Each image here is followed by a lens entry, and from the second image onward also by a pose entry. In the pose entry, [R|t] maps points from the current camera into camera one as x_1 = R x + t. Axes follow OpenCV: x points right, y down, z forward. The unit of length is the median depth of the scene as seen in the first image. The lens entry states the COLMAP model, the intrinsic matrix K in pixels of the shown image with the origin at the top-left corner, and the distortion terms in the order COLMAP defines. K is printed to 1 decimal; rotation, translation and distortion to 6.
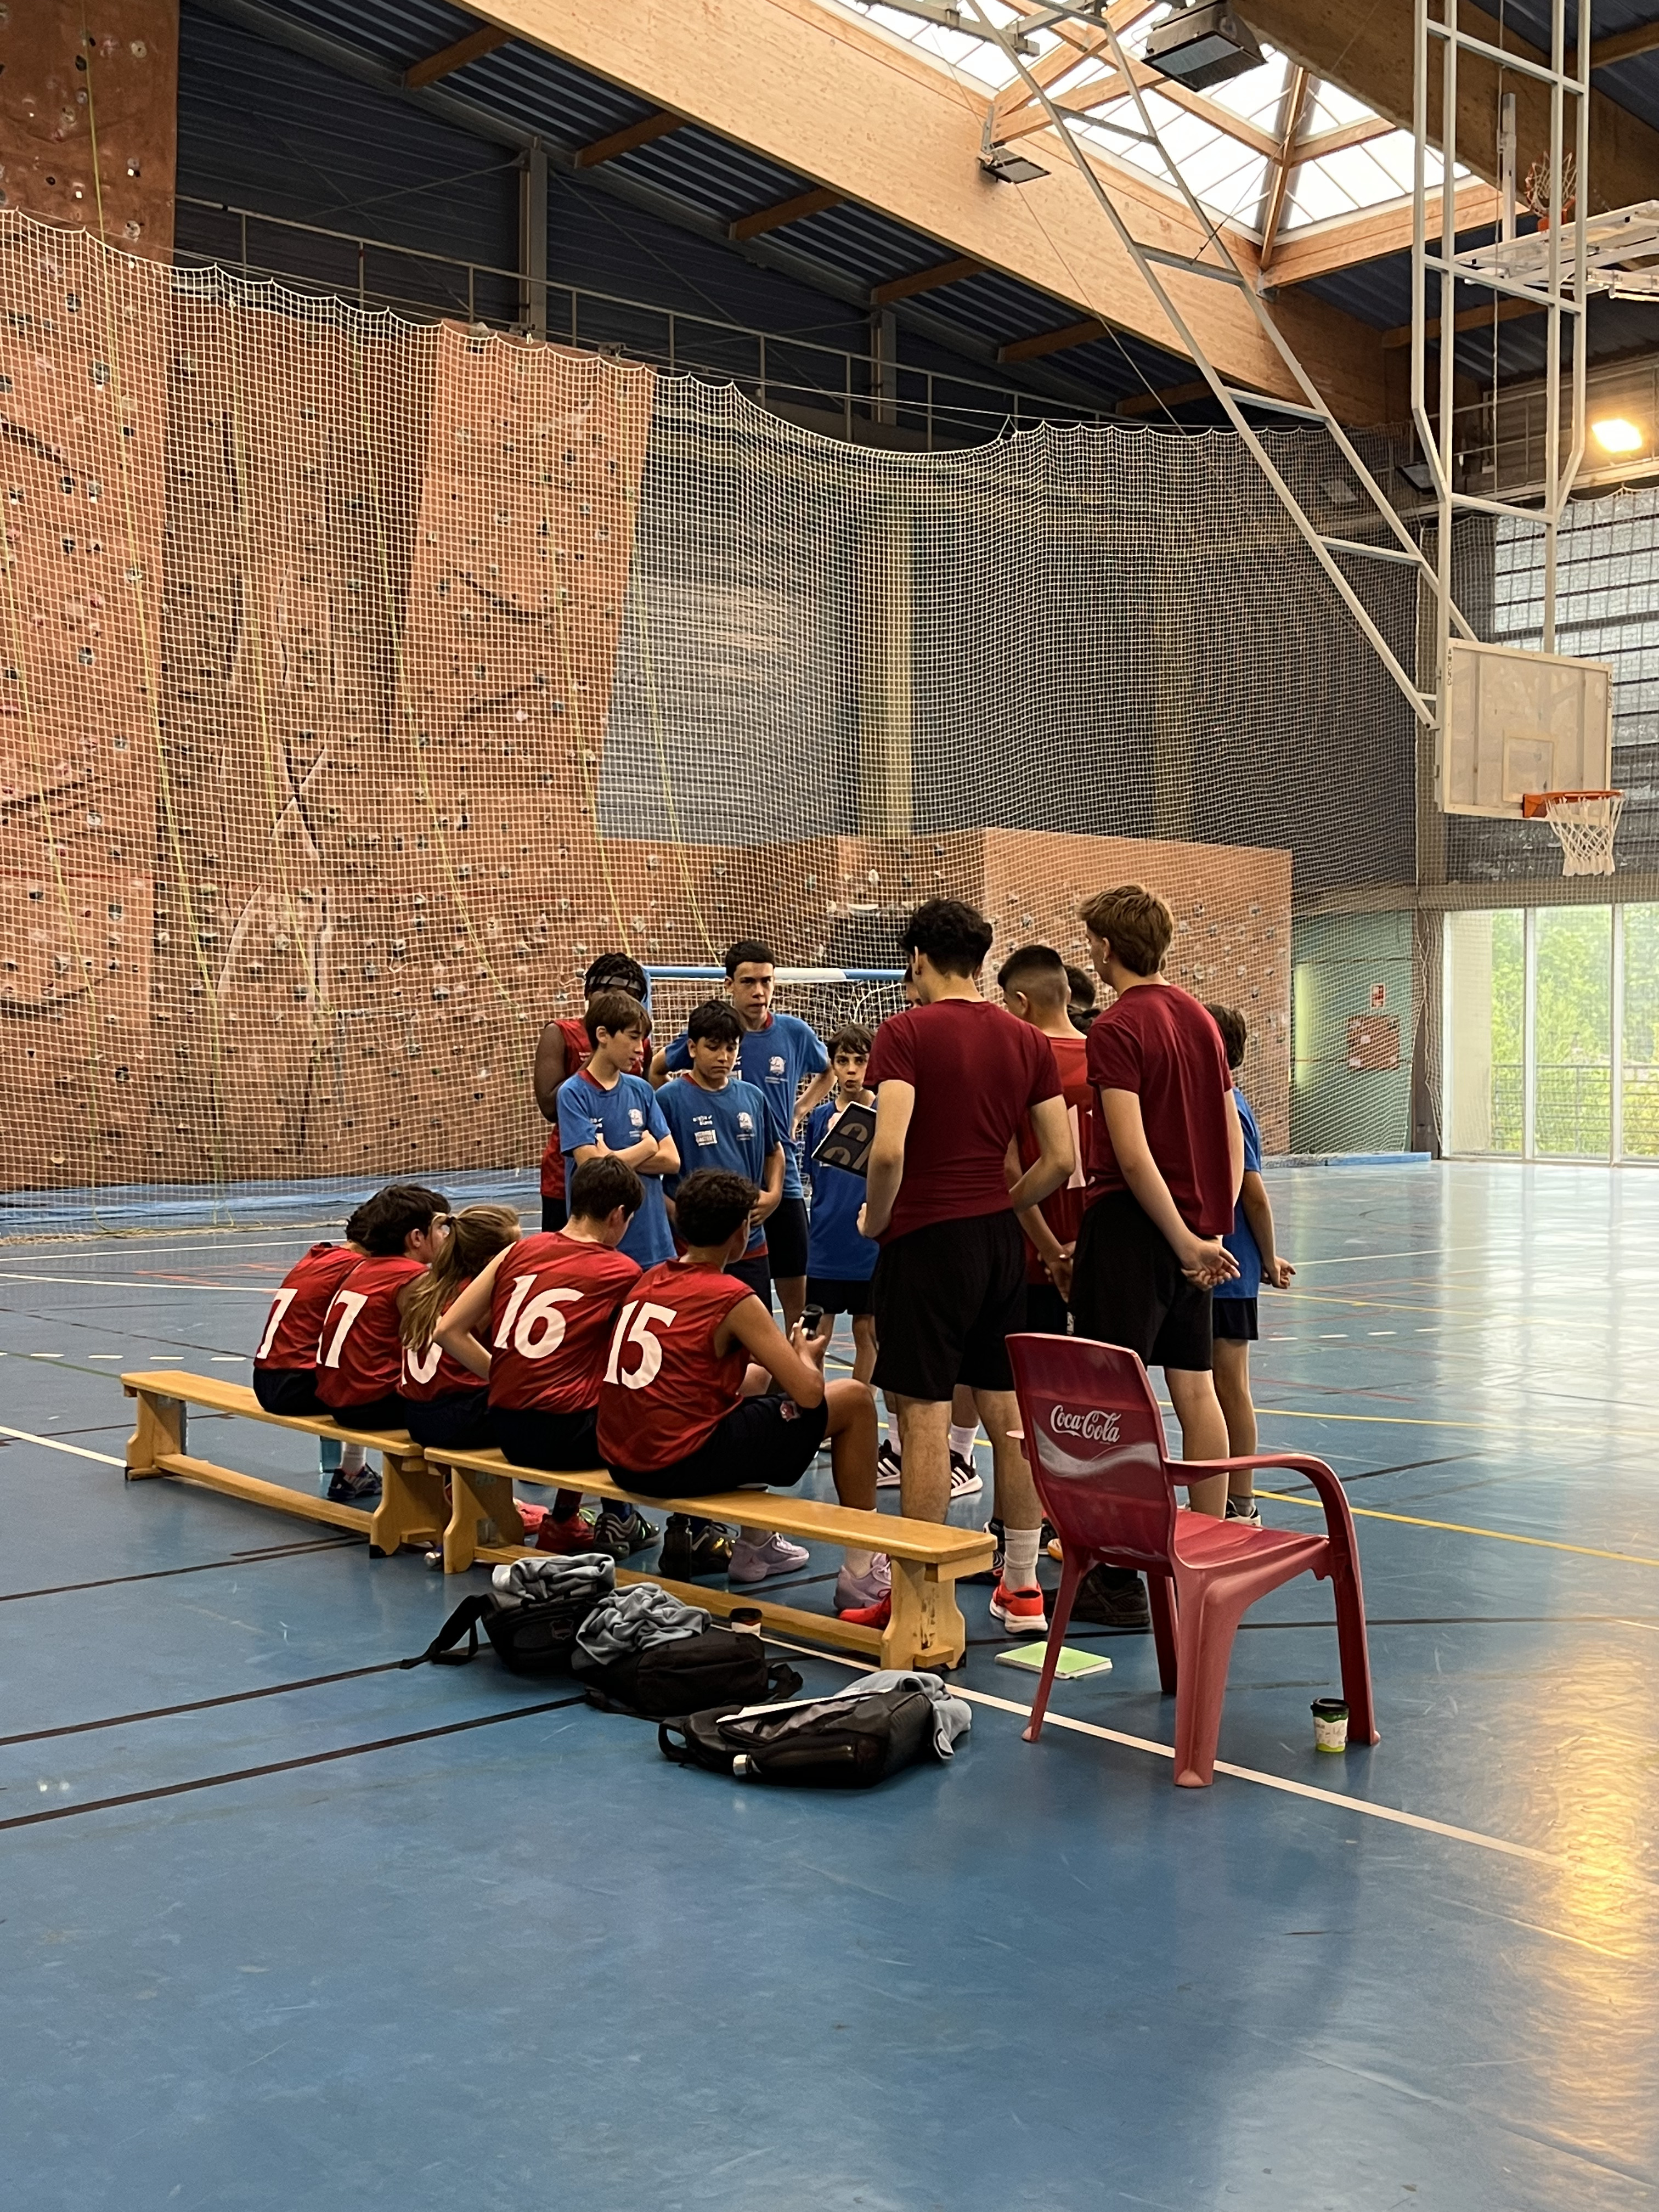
lens RADIAL K [[2561.1, 0, 832.9], [0, 2561.1, 1120.6], [0, 0, 1]] dist [0.041899, 0.000000]
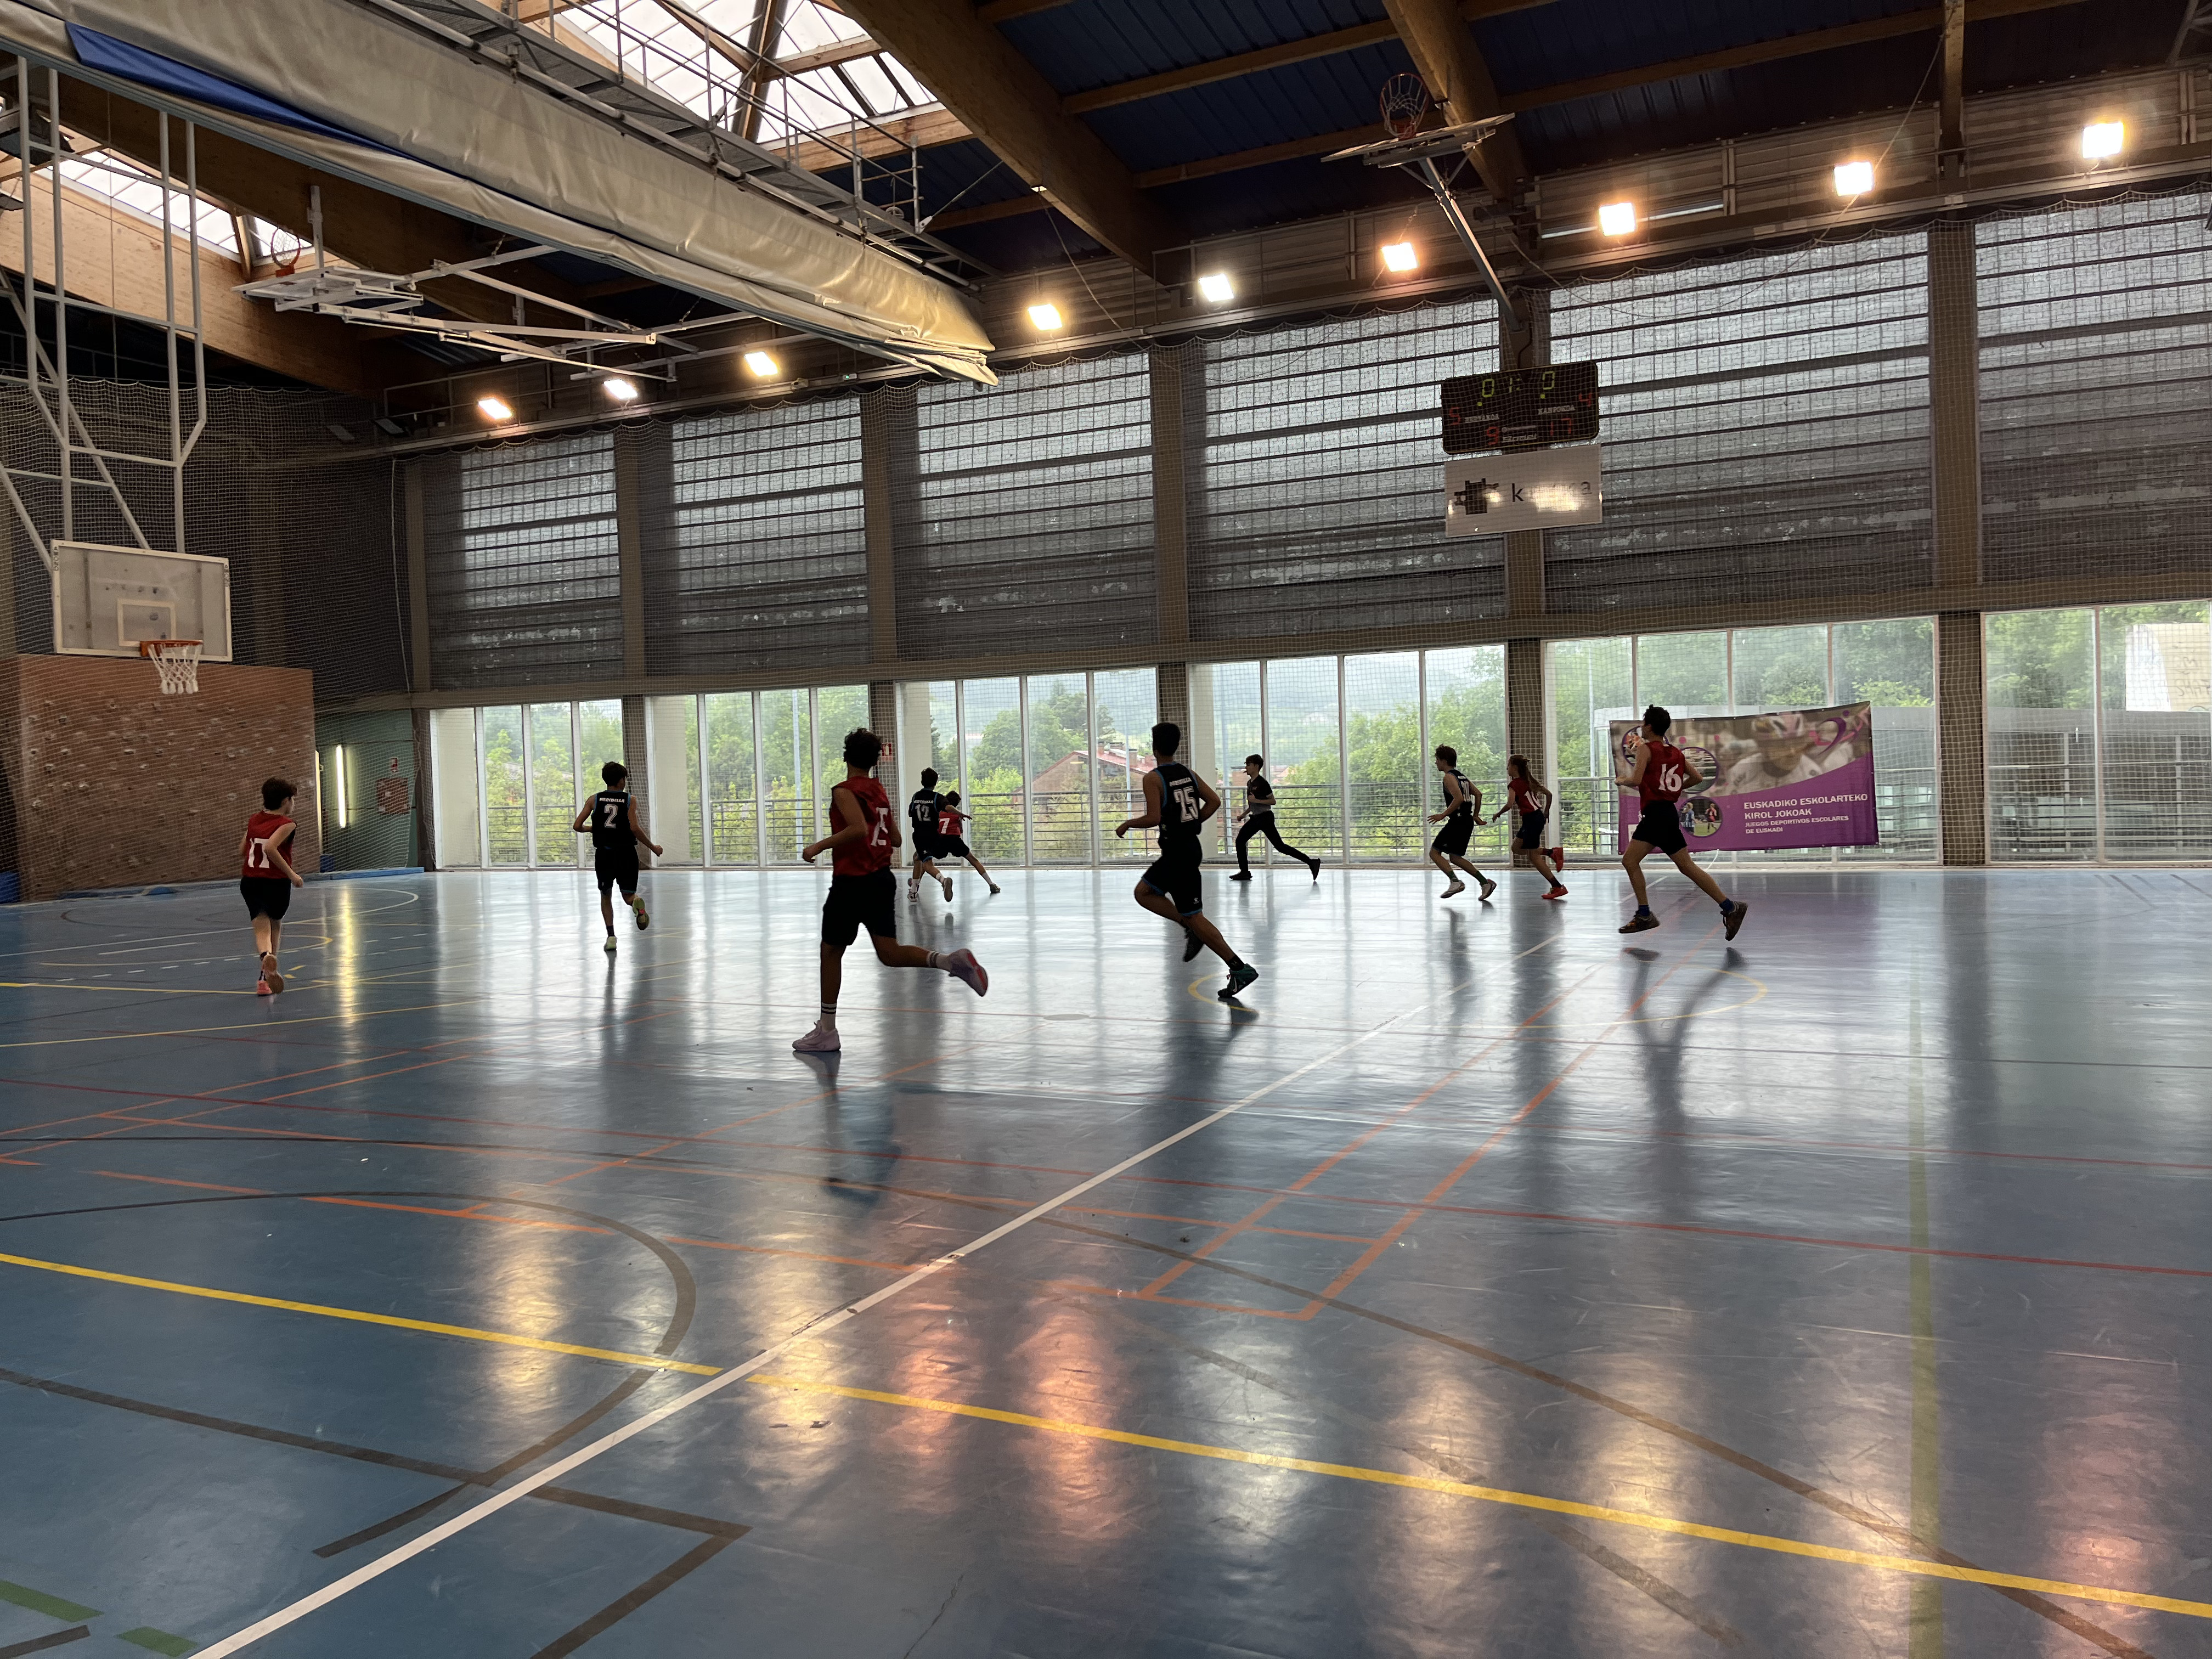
lens RADIAL K [[1678.7, 0, 1089.5], [0, 1678.7, 815.3], [0, 0, 1]] dist [0.077351, -0.095633]
pose [[0.923844, -0.035520, 0.381118, 0.262242], [0.040070, 0.999189, -0.004008, 0.002187], [-0.380667, 0.018974, 0.924518, -0.104554]]
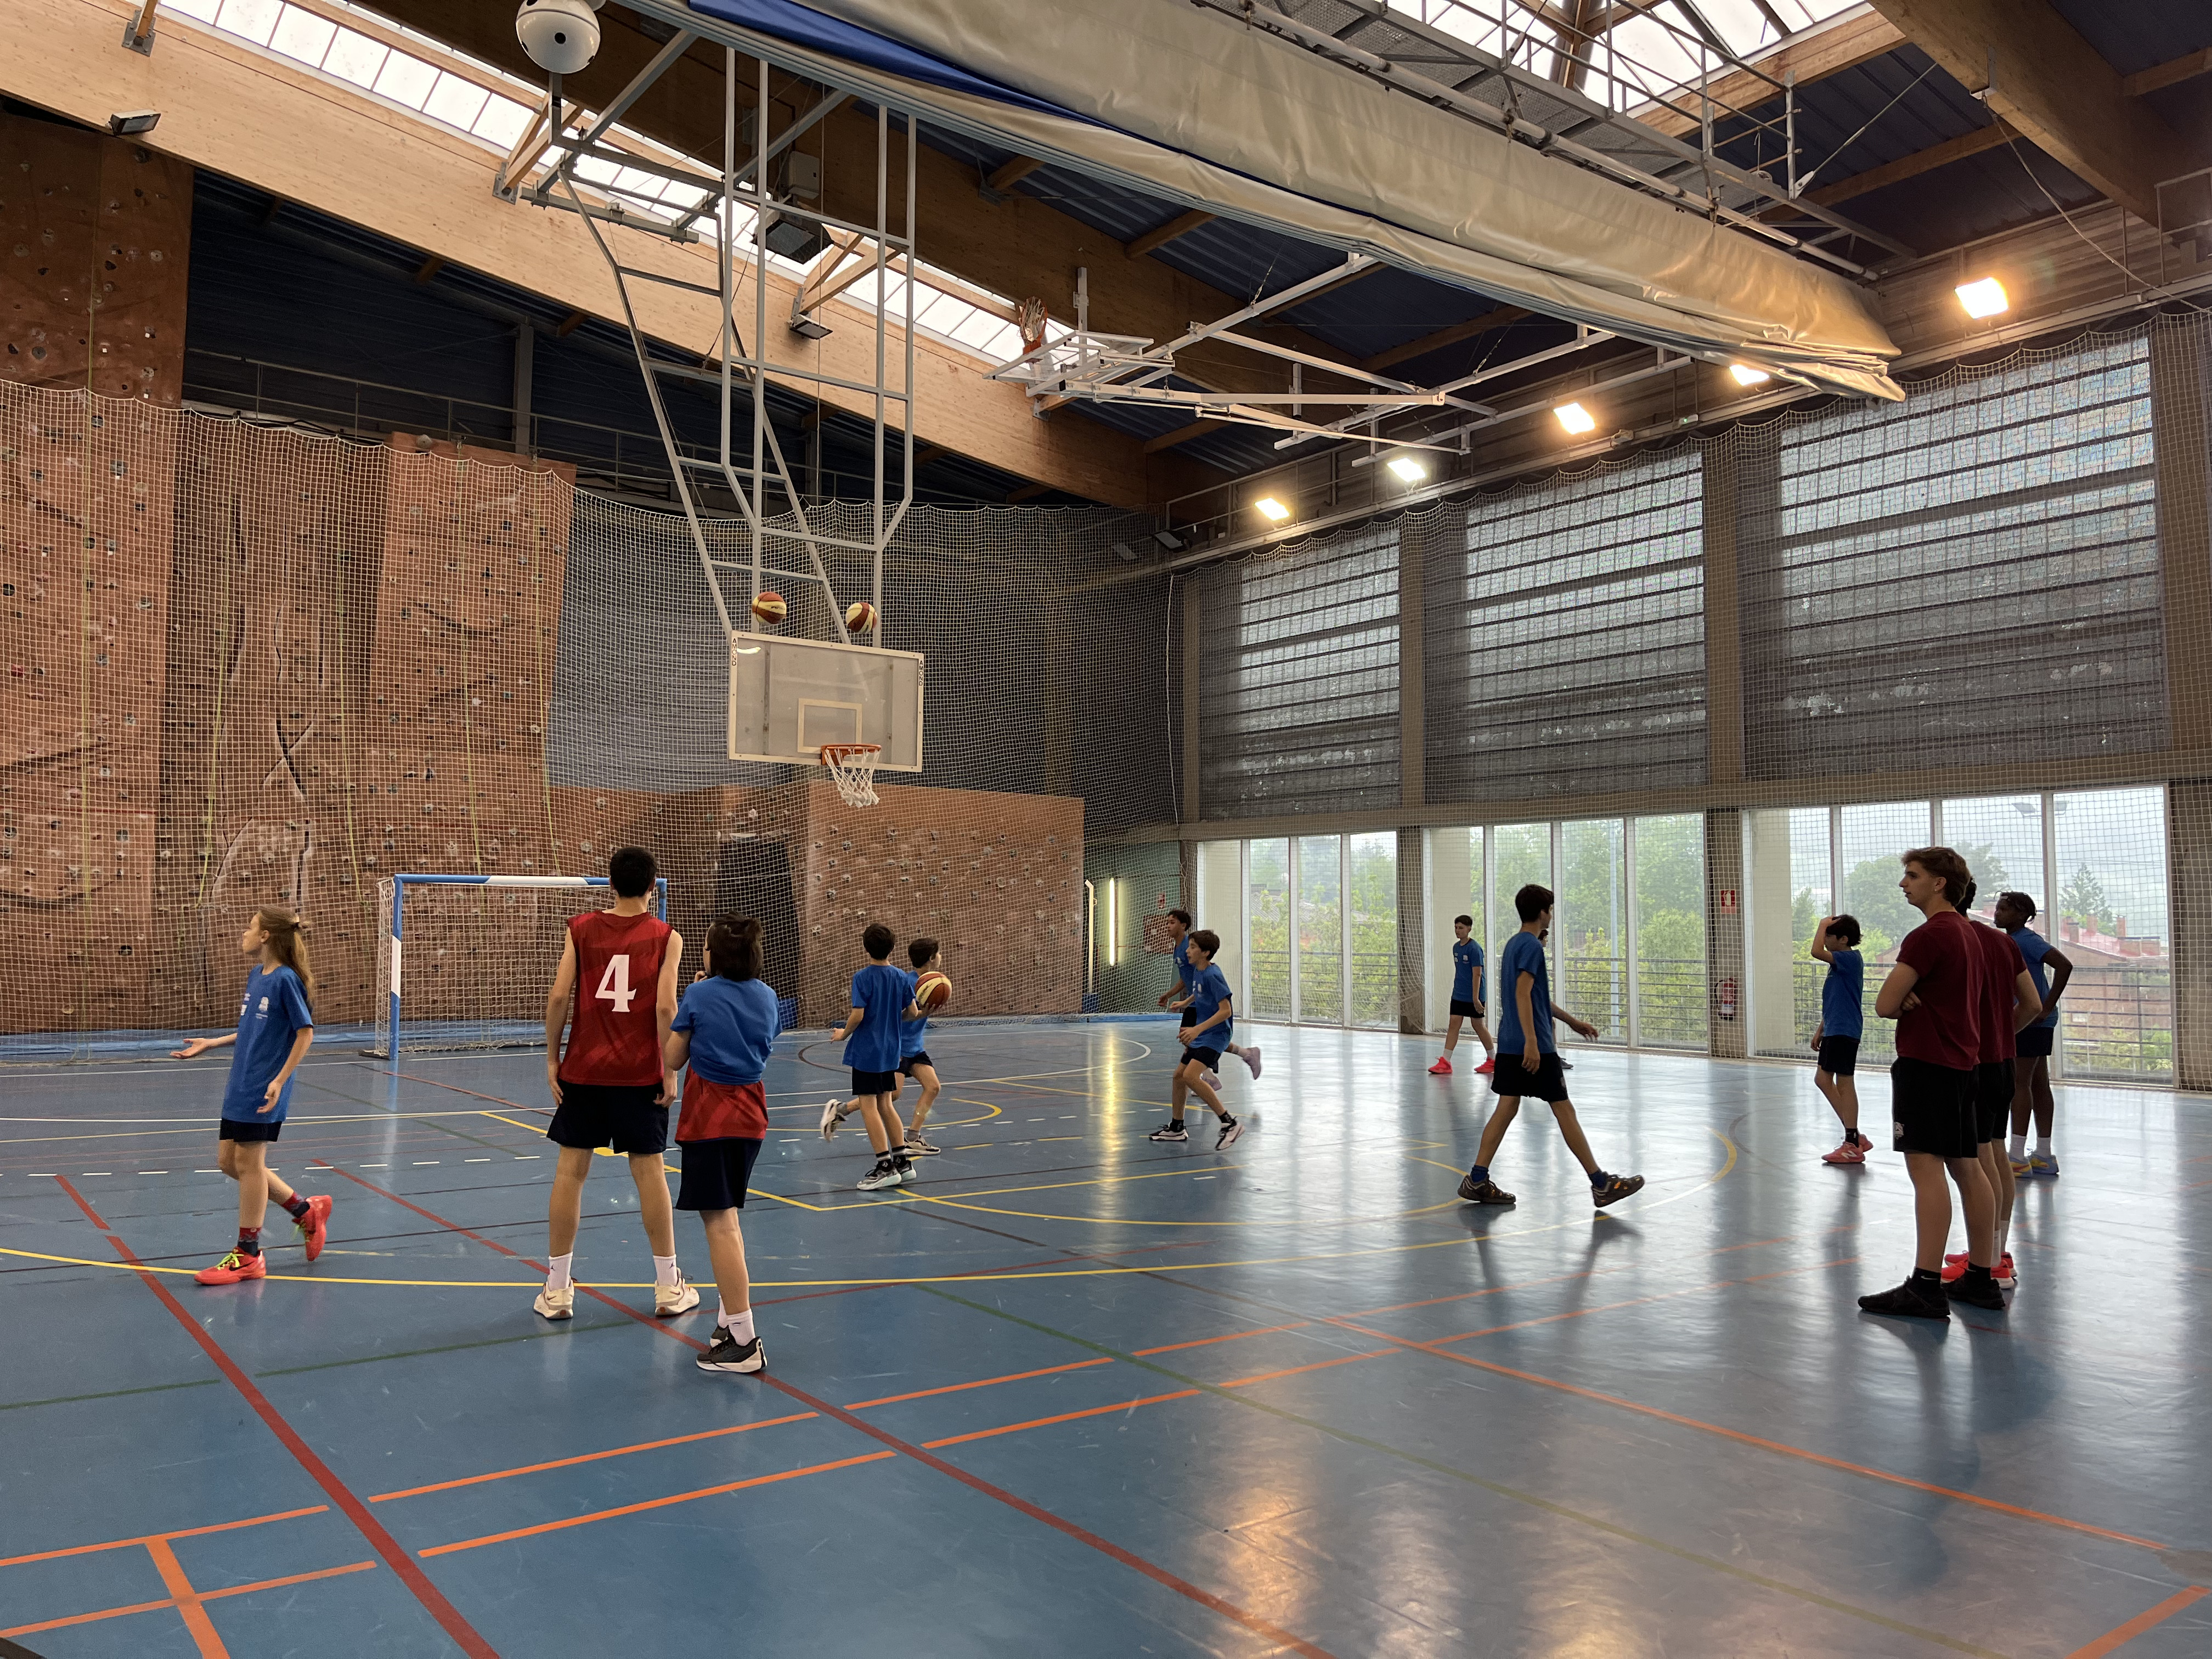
lens RADIAL K [[1678.7, 0, 1101.1], [0, 1678.7, 815.5], [0, 0, 1]] dist [0.077351, -0.095633]
pose [[0.996804, 0.003433, -0.079808, 0.316284], [-0.011320, 0.995065, -0.098578, -0.005152], [0.079076, 0.099166, 0.991924, 0.097330]]
